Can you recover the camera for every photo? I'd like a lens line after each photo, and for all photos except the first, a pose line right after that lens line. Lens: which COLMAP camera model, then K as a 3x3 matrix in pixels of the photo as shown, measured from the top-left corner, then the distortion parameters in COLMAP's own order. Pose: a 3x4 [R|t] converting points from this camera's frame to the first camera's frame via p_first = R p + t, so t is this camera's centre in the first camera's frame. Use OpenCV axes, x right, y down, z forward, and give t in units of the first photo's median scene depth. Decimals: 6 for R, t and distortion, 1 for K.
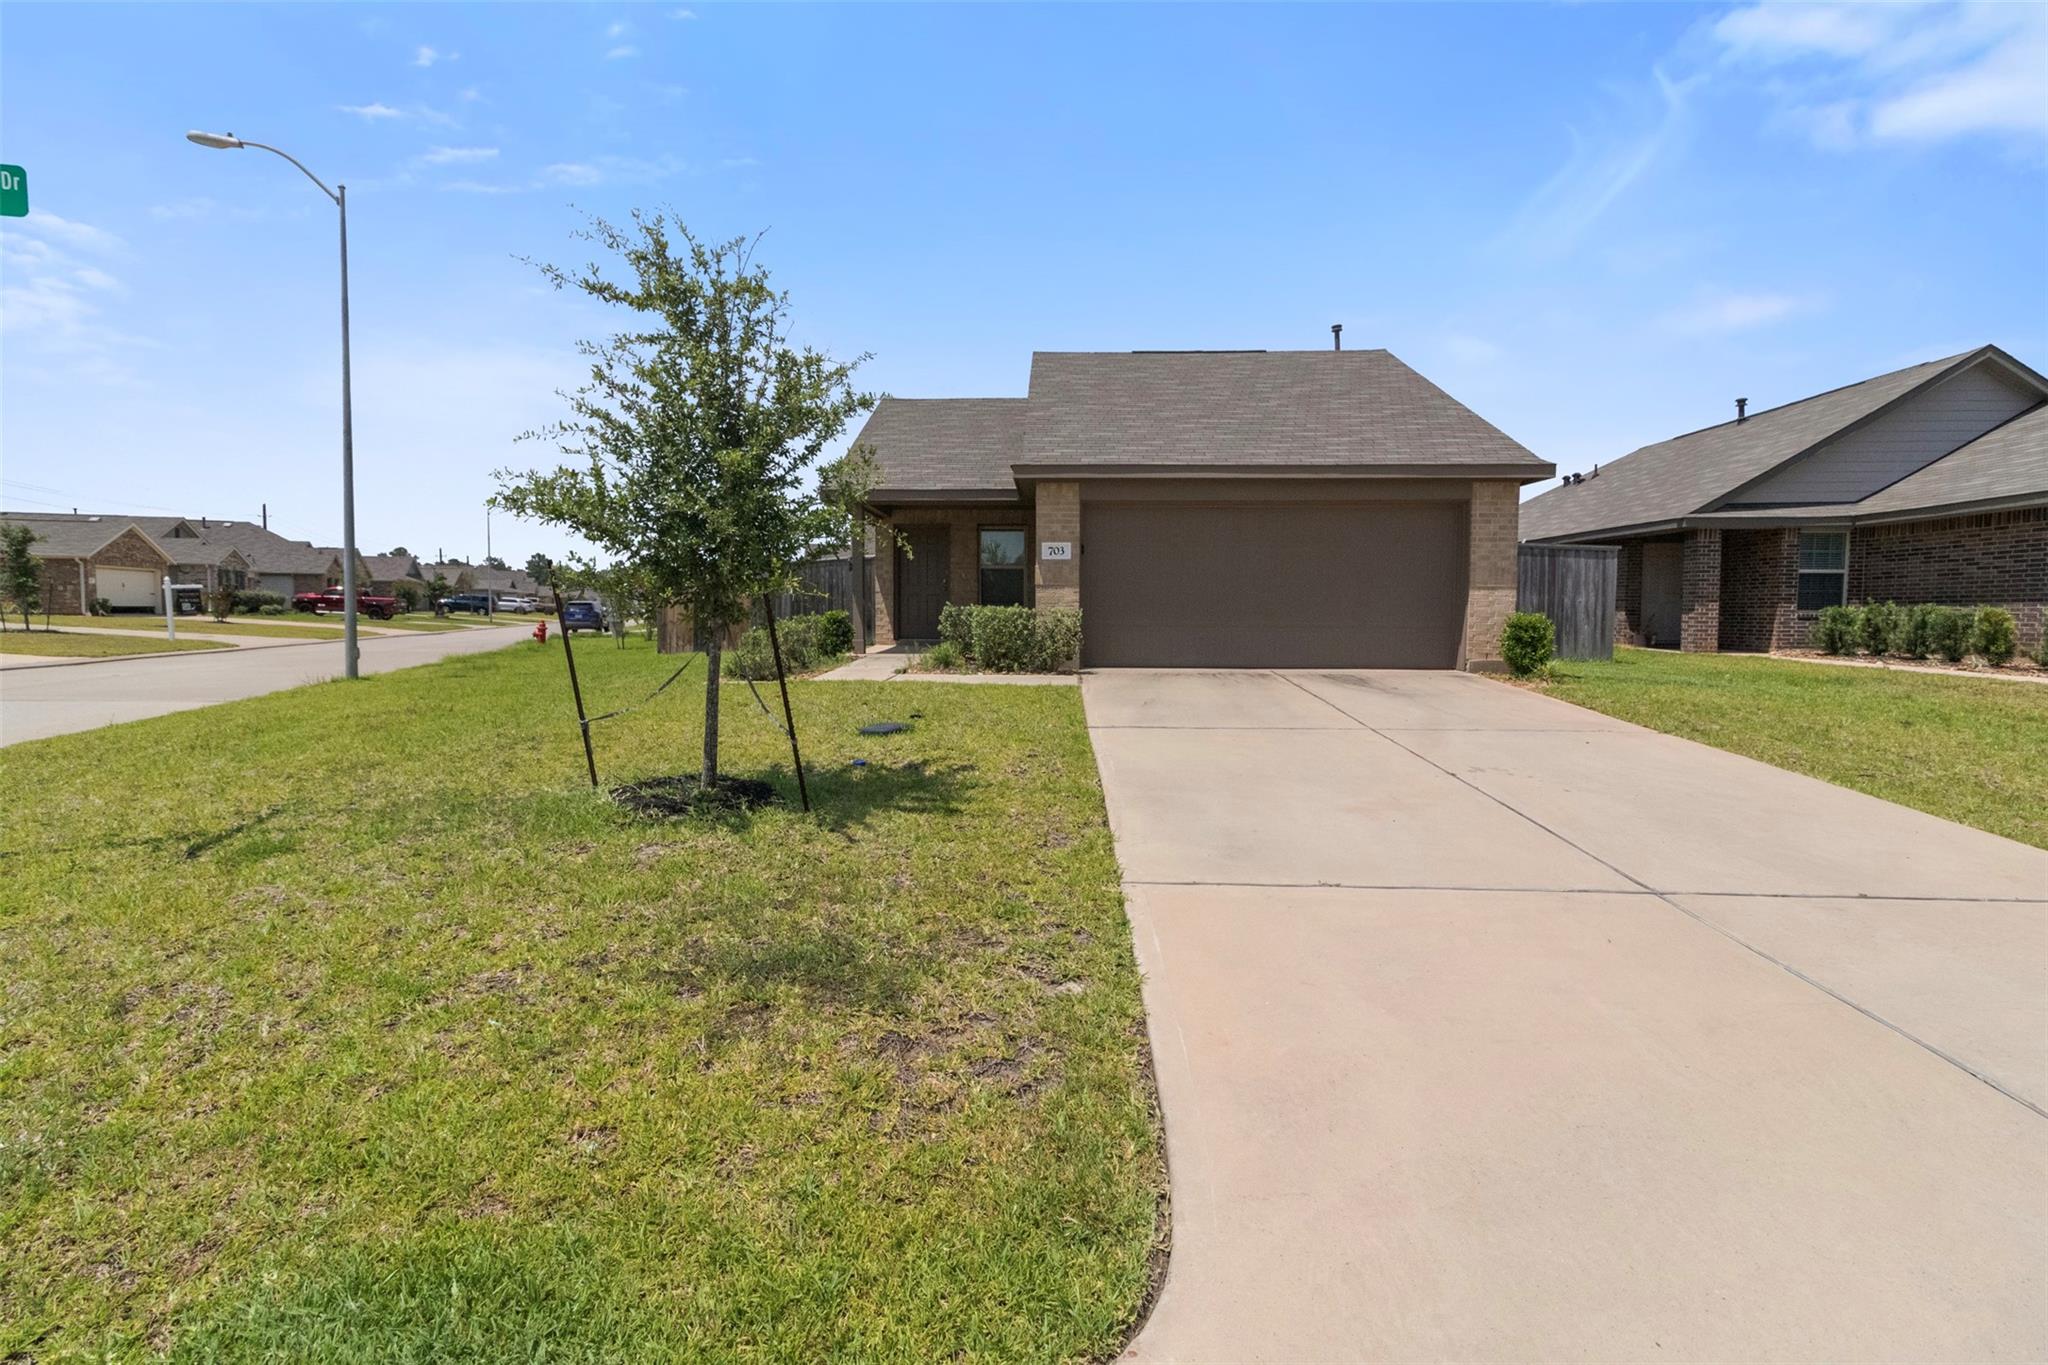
lens RADIAL K [[949.1, 0, 1017.7], [0, 949.1, 657.0], [0, 0, 1]] dist [0.000149, 0.000061]
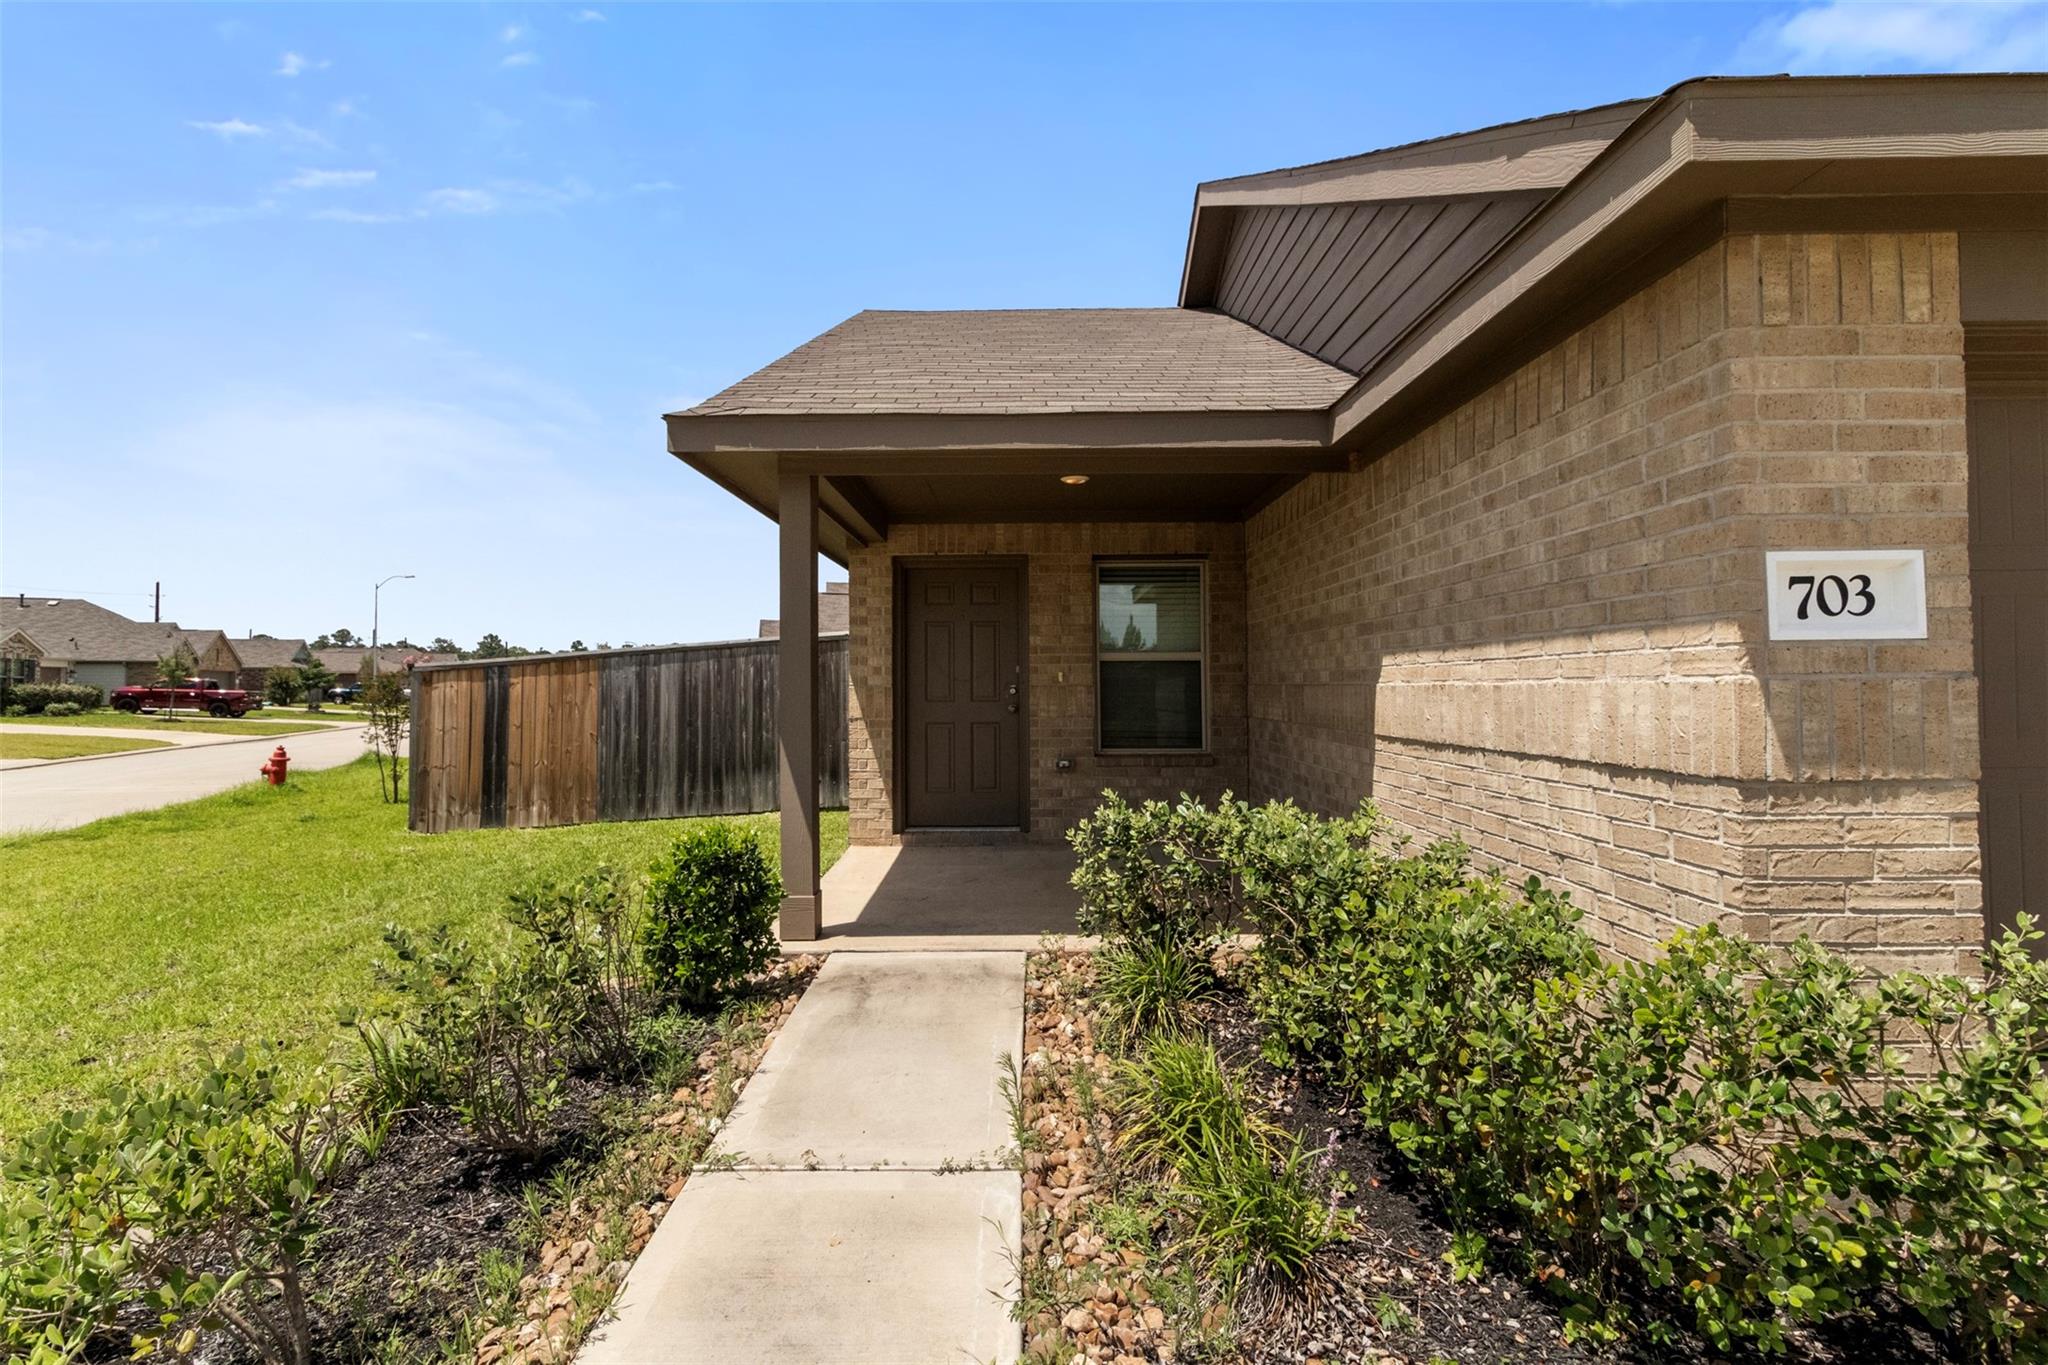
lens RADIAL K [[949.1, 0, 1017.7], [0, 949.1, 657.0], [0, 0, 1]] dist [0.000149, 0.000061]
pose [[0.999487, -0.008627, 0.030830, -0.087673], [0.011083, 0.996702, -0.080389, -0.060530], [-0.030035, 0.080689, 0.996287, 0.573317]]
